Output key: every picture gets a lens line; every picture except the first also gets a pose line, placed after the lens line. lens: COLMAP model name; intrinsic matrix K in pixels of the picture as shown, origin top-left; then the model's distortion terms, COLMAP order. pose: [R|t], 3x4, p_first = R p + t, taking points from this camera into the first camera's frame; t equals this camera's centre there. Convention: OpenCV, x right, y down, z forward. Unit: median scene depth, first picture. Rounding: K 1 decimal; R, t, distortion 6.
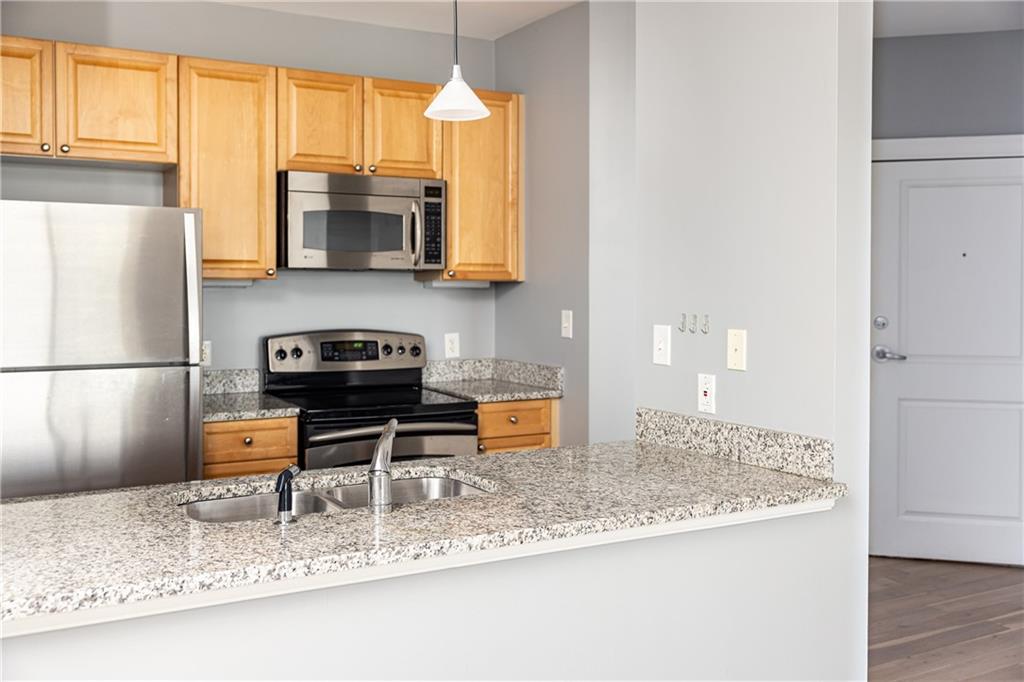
lens RADIAL K [[989.3, 0, 494.6], [0, 989.3, 305.0], [0, 0, 1]] dist [0.014429, 0.000000]
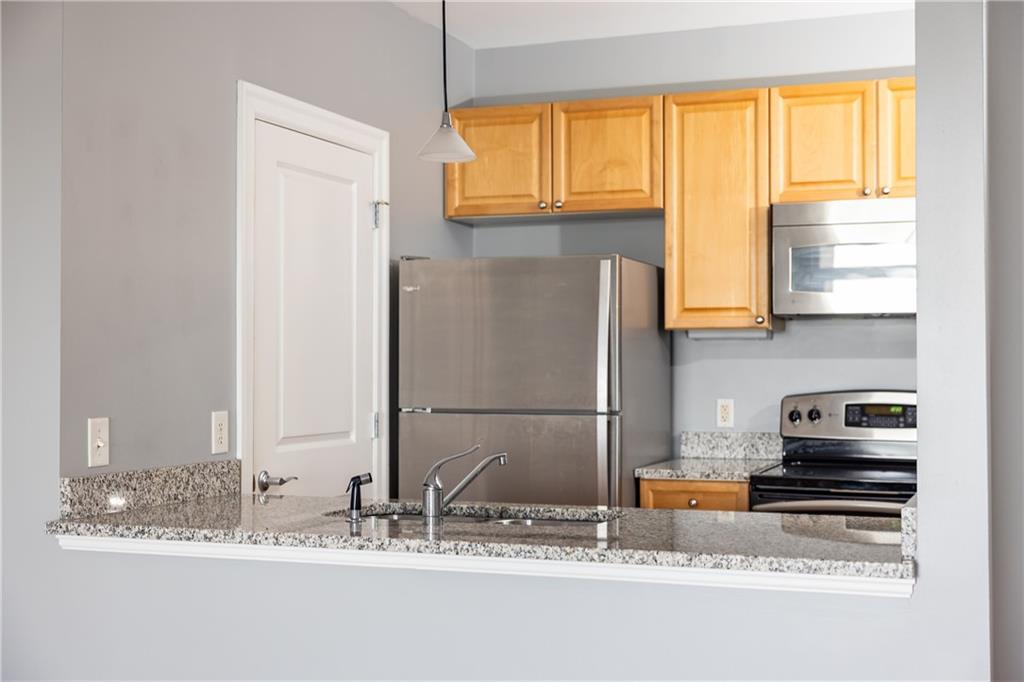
lens RADIAL K [[1385.8, 0, 495.2], [0, 1385.8, 387.7], [0, 0, 1]] dist [0.048711, 0.000000]
pose [[0.661184, 0.015724, -0.750059, 0.567508], [-0.012836, 0.999871, 0.009646, 0.018006], [0.750114, 0.003250, 0.661301, 0.001452]]
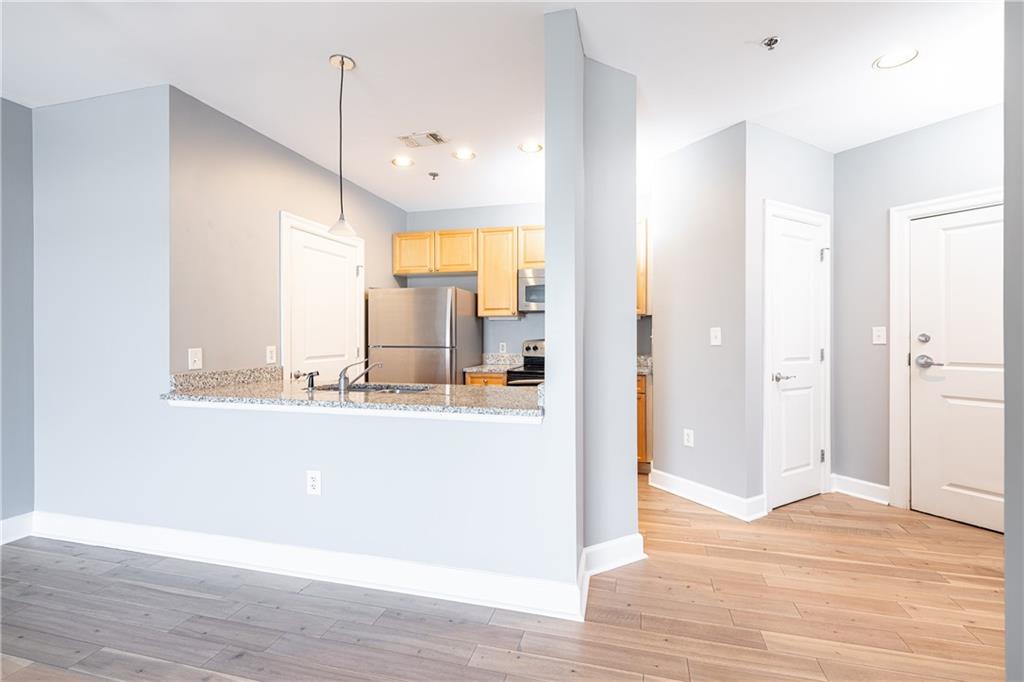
lens RADIAL K [[433.3, 0, 503.0], [0, 433.3, 337.7], [0, 0, 1]] dist [0.001117, 0.000734]
pose [[0.730514, 0.002105, -0.682894, 0.480004], [-0.010270, 0.999916, -0.007904, 0.035446], [0.682820, 0.012787, 0.730475, 0.232304]]
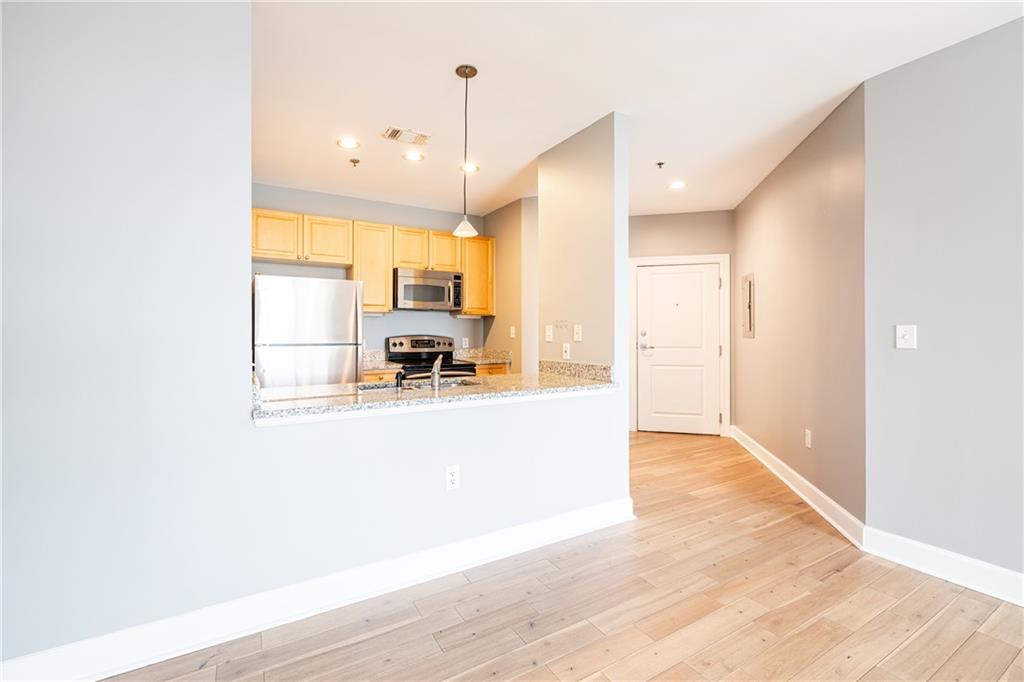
lens RADIAL K [[433.3, 0, 489.2], [0, 433.3, 332.5], [0, 0, 1]] dist [0.001117, 0.000734]
pose [[0.999963, -0.000416, 0.008558, 0.006701], [0.000546, 0.999884, -0.015240, 0.039636], [-0.008551, 0.015244, 0.999847, -0.064203]]
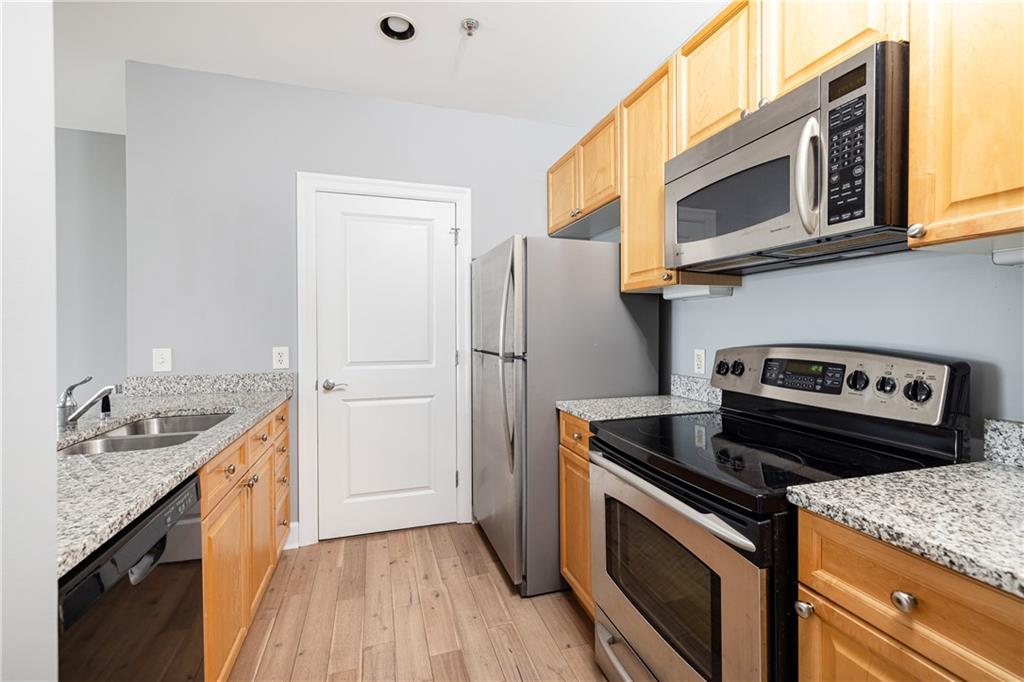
lens RADIAL K [[433.3, 0, 509.9], [0, 433.3, 341.1], [0, 0, 1]] dist [0.001117, 0.000734]
pose [[-0.168051, 0.028393, -0.985369, 0.214606], [-0.010743, 0.999473, 0.030632, 0.017162], [0.985720, 0.015733, -0.167657, 0.958672]]
